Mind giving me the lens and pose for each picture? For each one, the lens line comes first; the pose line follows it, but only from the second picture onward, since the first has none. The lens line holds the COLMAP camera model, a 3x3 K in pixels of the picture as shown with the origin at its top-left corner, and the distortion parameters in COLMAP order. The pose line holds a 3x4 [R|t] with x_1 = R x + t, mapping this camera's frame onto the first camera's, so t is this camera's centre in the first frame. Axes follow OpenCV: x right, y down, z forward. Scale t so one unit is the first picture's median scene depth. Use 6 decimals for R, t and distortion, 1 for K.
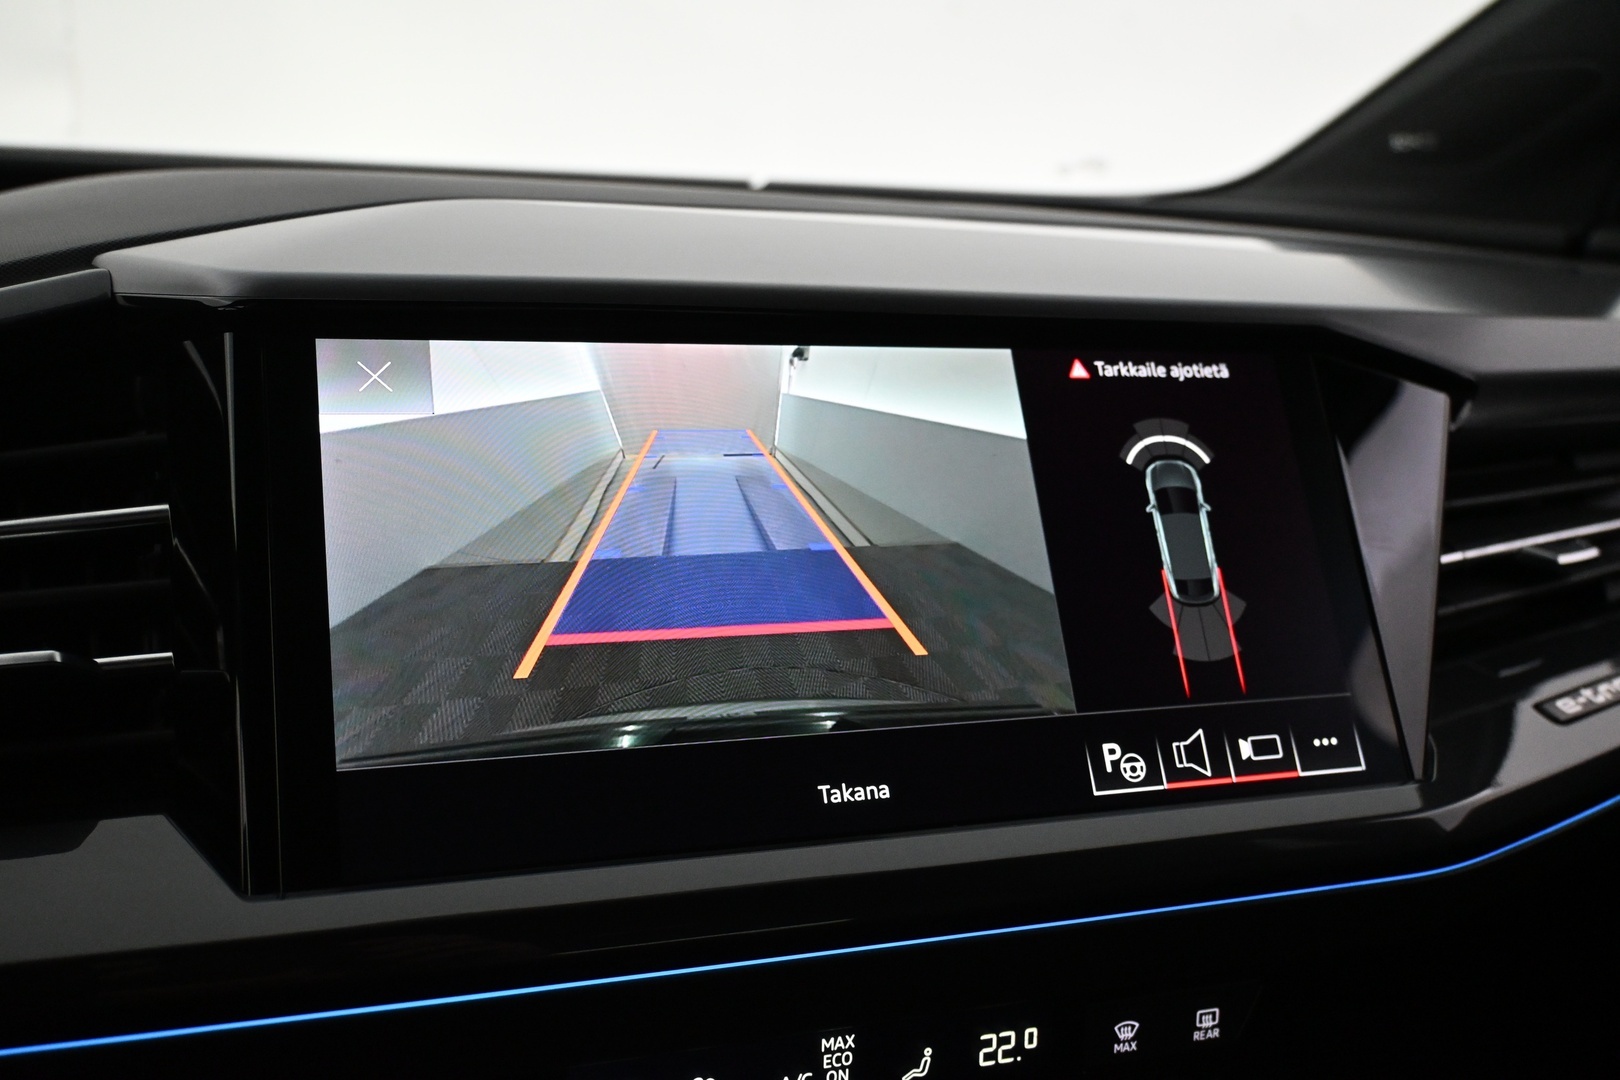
lens RADIAL K [[1465.6, 0, 797.6], [0, 1465.6, 540.2], [0, 0, 1]] dist [-0.017724, 0.018698]
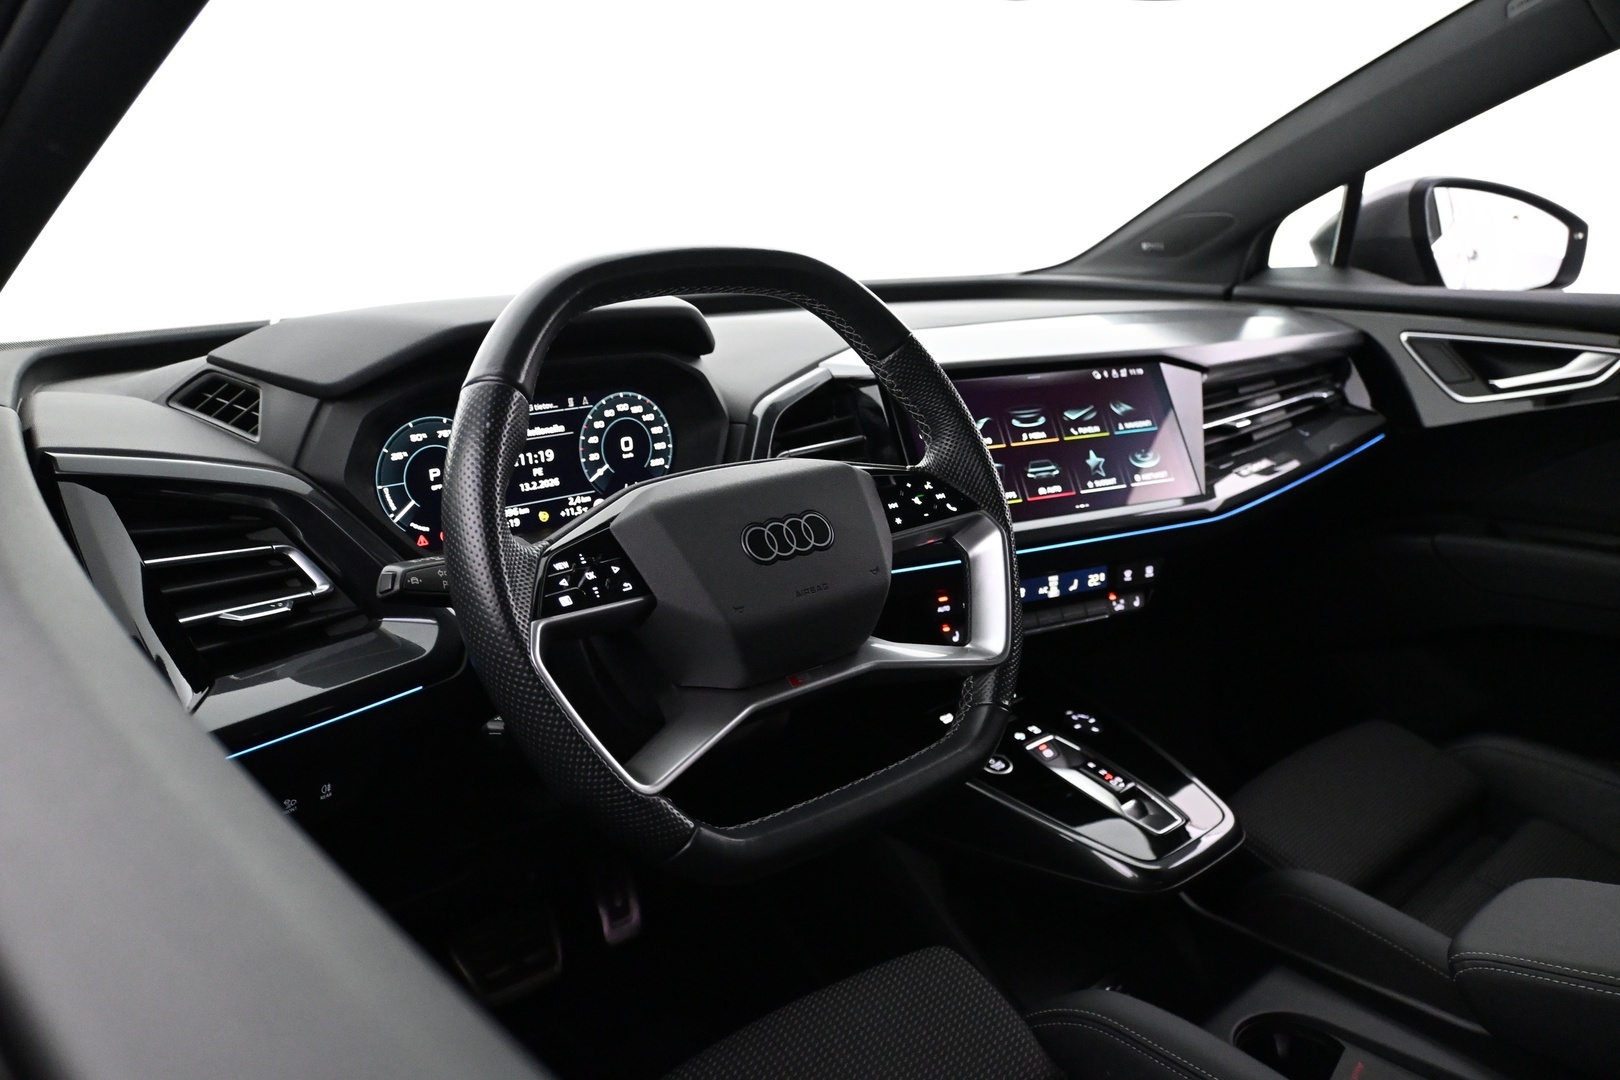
lens RADIAL K [[1097.6, 0, 809.2], [0, 1097.6, 543.2], [0, 0, 1]] dist [0.047865, 0.000751]
pose [[0.986536, -0.097096, 0.131605, -0.822949], [0.090133, 0.994246, 0.057887, 0.056076], [-0.136469, -0.045245, 0.989611, -1.396232]]
